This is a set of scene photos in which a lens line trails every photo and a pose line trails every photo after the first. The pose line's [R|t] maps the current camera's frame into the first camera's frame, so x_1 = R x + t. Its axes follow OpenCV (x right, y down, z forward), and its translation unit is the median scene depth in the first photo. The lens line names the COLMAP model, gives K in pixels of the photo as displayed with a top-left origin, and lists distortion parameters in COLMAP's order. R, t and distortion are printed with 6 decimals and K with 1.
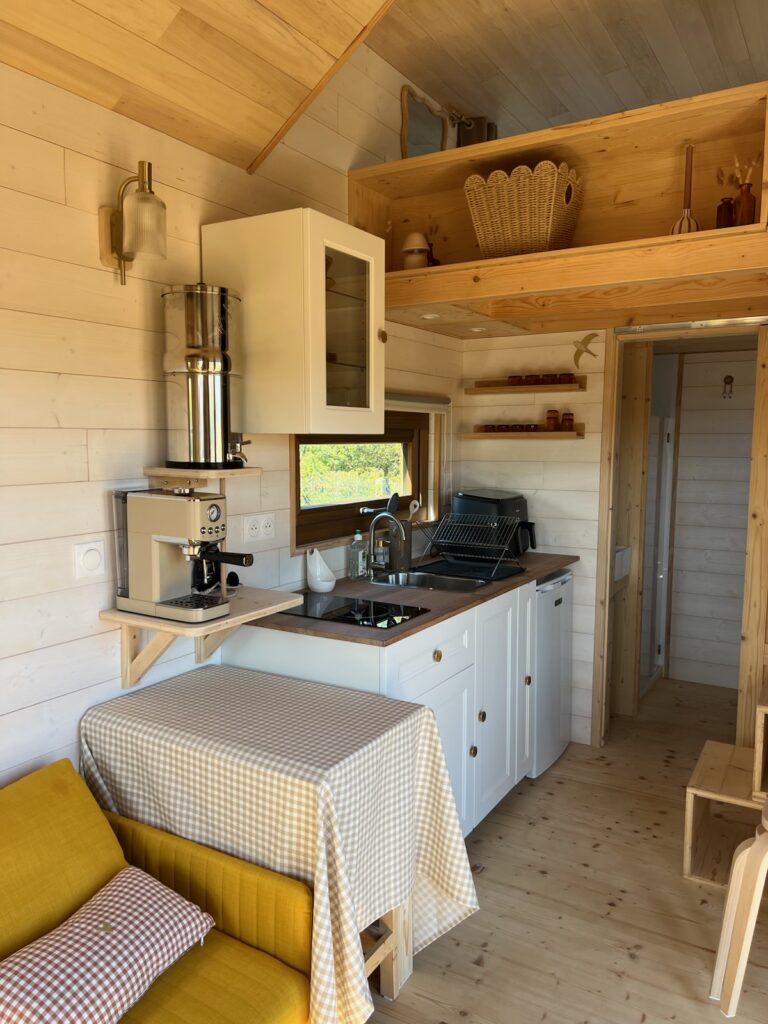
lens RADIAL K [[768.0, 0, 384.3], [0, 768.0, 519.0], [0, 0, 1]] dist [0.058917, -0.065570]
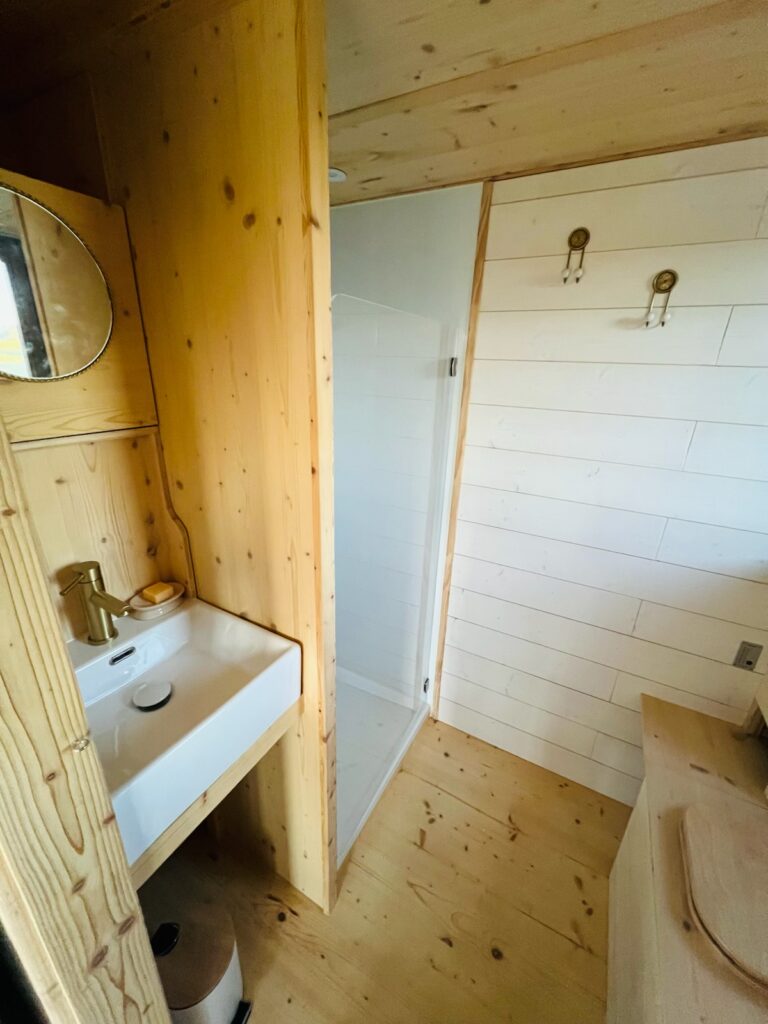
lens RADIAL K [[409.3, 0, 384.8], [0, 409.3, 513.4], [0, 0, 1]] dist [-0.000869, -0.000224]
pose [[0.998736, 0.019572, 0.046292, 0.435113], [-0.029955, 0.971399, 0.235557, -0.100807], [-0.040358, -0.236646, 0.970757, 0.989986]]
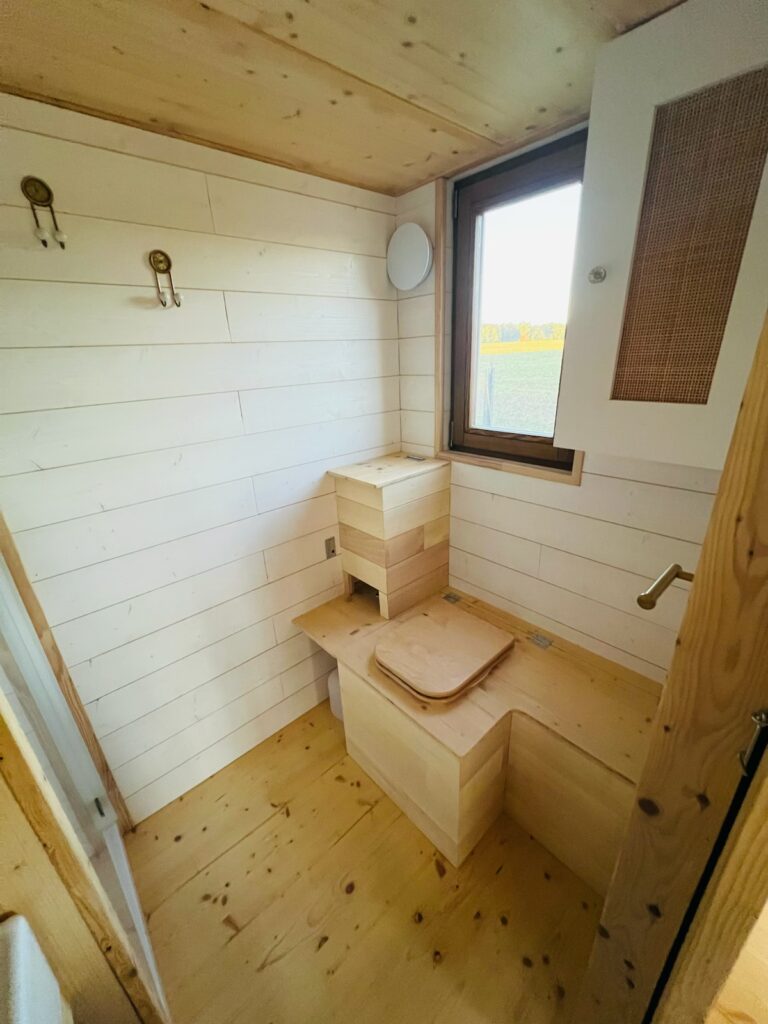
lens RADIAL K [[409.3, 0, 384.8], [0, 409.3, 513.4], [0, 0, 1]] dist [-0.000869, -0.000224]
pose [[0.288796, -0.365580, 0.884844, 0.357375], [0.149178, 0.930118, 0.335597, -0.104575], [-0.945697, 0.035080, 0.323151, 1.066271]]
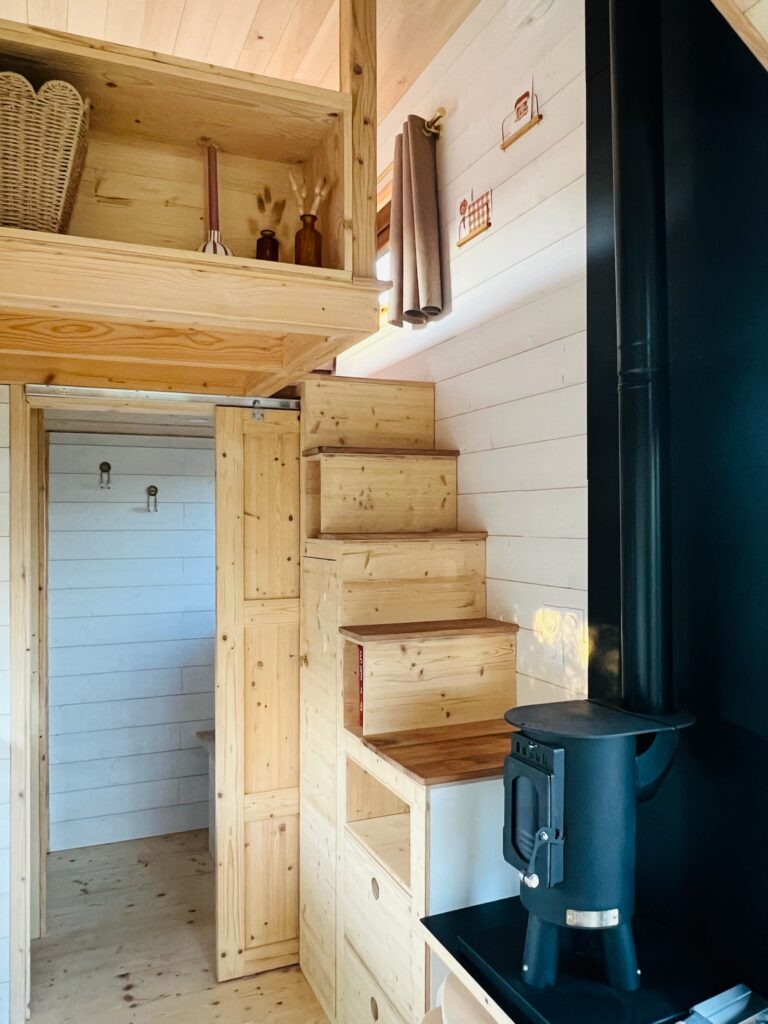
lens RADIAL K [[768.6, 0, 384.0], [0, 768.6, 512.0], [0, 0, 1]] dist [-0.015257, -0.003693]
pose [[0.585639, 0.002806, 0.810567, -0.069223], [0.092787, 0.993189, -0.070478, -0.060906], [-0.805244, 0.116484, 0.581390, 0.382166]]
